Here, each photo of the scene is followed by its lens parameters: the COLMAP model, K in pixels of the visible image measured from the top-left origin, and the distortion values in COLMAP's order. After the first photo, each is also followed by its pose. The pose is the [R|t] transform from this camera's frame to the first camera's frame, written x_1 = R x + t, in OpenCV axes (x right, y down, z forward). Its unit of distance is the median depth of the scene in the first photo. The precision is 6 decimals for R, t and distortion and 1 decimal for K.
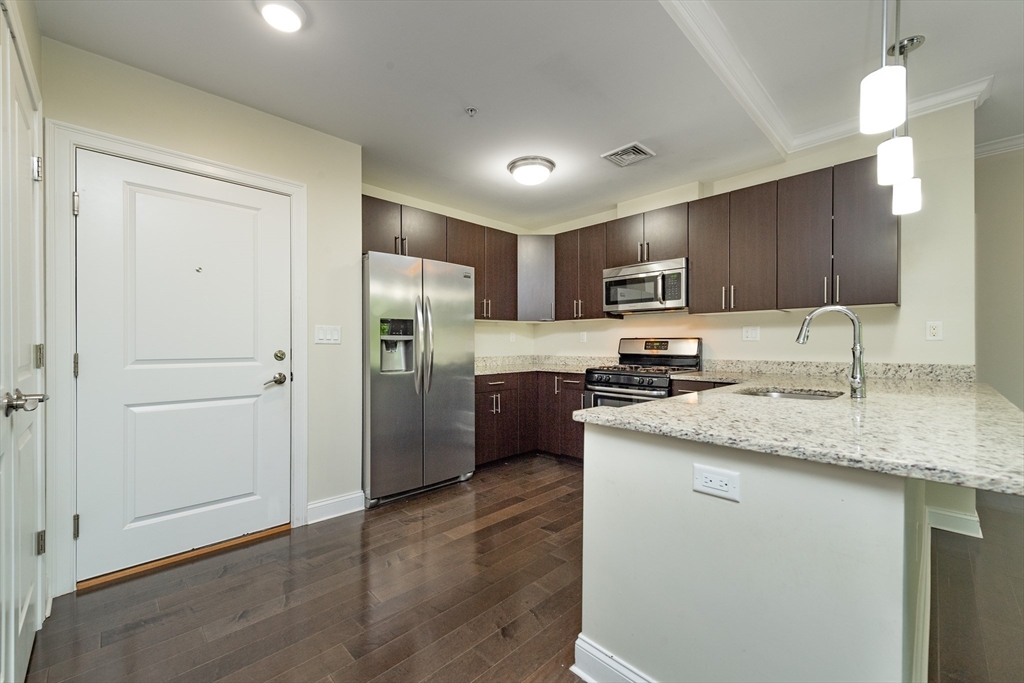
lens RADIAL K [[410.4, 0, 509.2], [0, 410.4, 343.0], [0, 0, 1]] dist [0.011103, 0.000098]
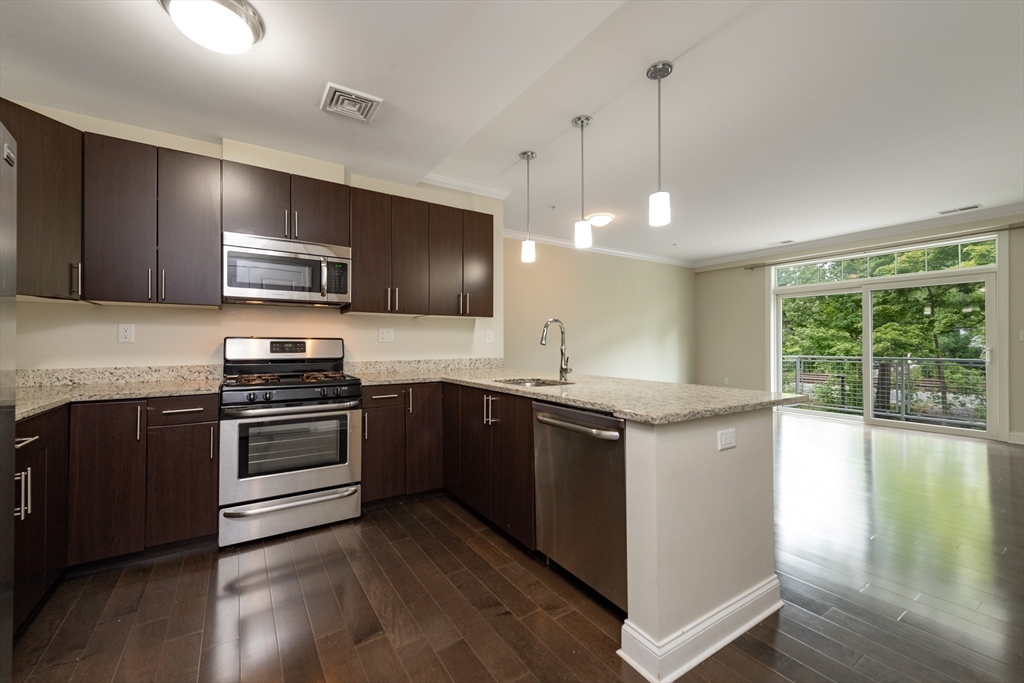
lens RADIAL K [[410.4, 0, 506.8], [0, 410.4, 338.7], [0, 0, 1]] dist [0.011103, 0.000098]
pose [[0.203405, 0.013292, 0.979005, -0.360876], [-0.001577, 0.999911, -0.013248, -0.000401], [-0.979093, 0.001151, 0.203408, 0.480249]]
